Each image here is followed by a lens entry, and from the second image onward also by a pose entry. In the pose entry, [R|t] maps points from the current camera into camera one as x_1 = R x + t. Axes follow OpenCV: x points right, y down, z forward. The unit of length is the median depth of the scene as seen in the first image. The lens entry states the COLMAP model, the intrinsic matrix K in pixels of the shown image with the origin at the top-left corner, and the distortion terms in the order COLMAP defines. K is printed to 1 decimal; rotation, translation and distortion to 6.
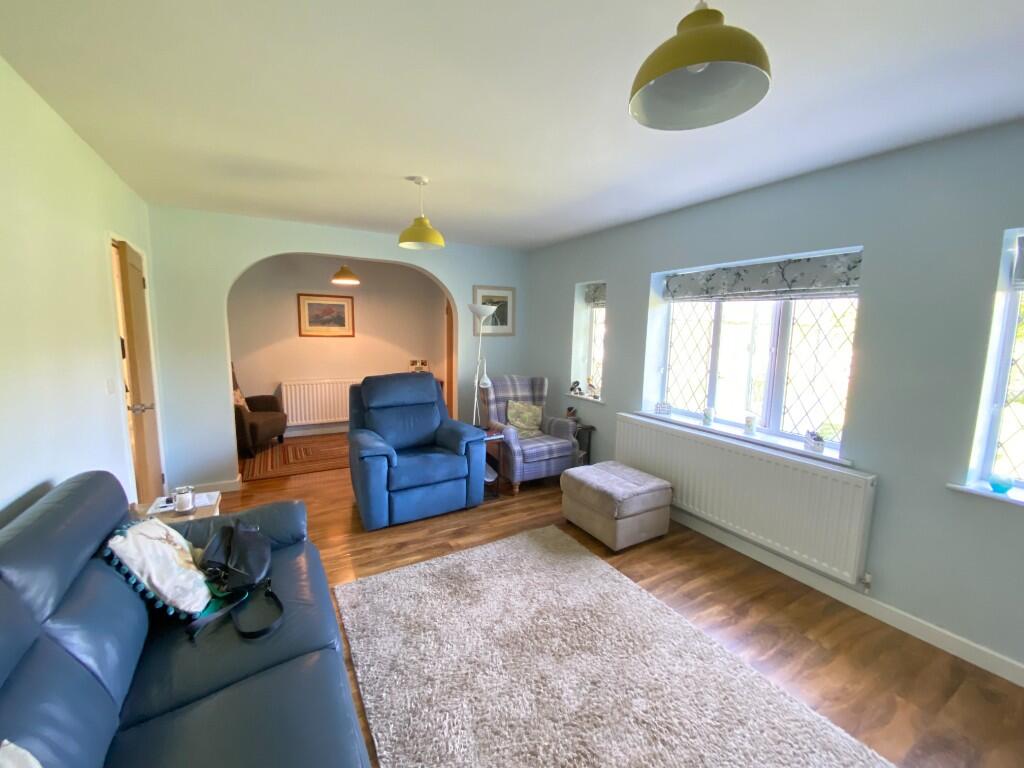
lens RADIAL K [[414.6, 0, 511.5], [0, 414.6, 386.1], [0, 0, 1]] dist [-0.000498, -0.000544]
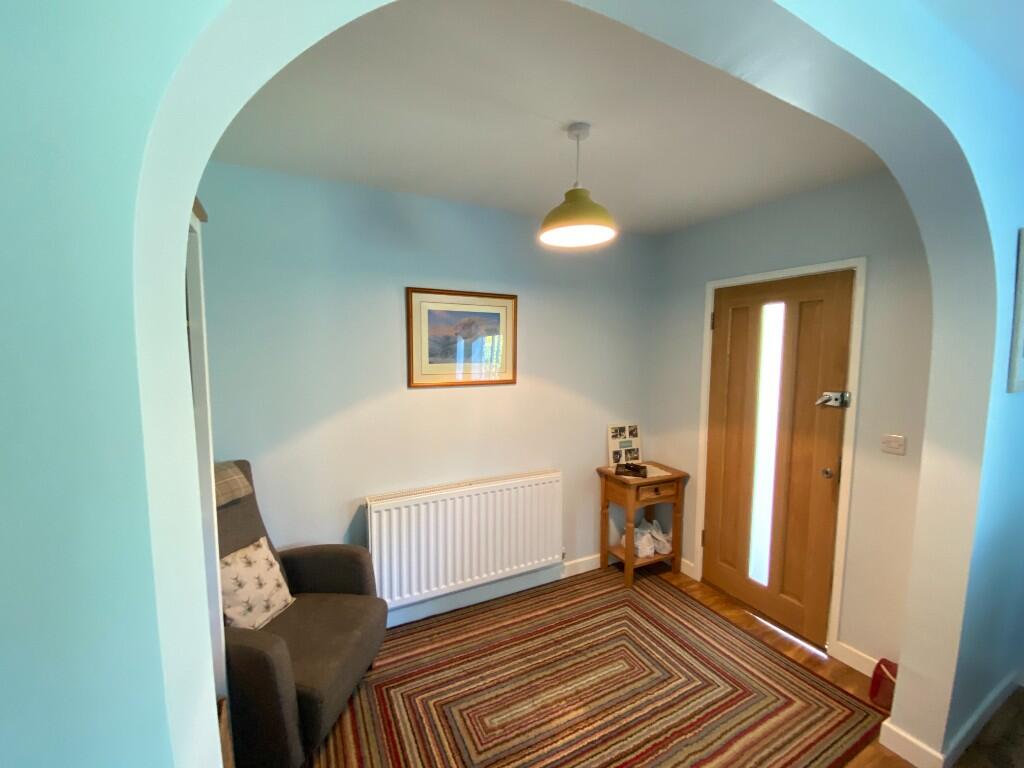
lens RADIAL K [[414.6, 0, 513.4], [0, 414.6, 382.3], [0, 0, 1]] dist [-0.000498, -0.000544]
pose [[0.997512, -0.010943, -0.069646, -0.372832], [0.006732, 0.998151, -0.060407, -0.099368], [0.070178, 0.059788, 0.995741, 0.583601]]
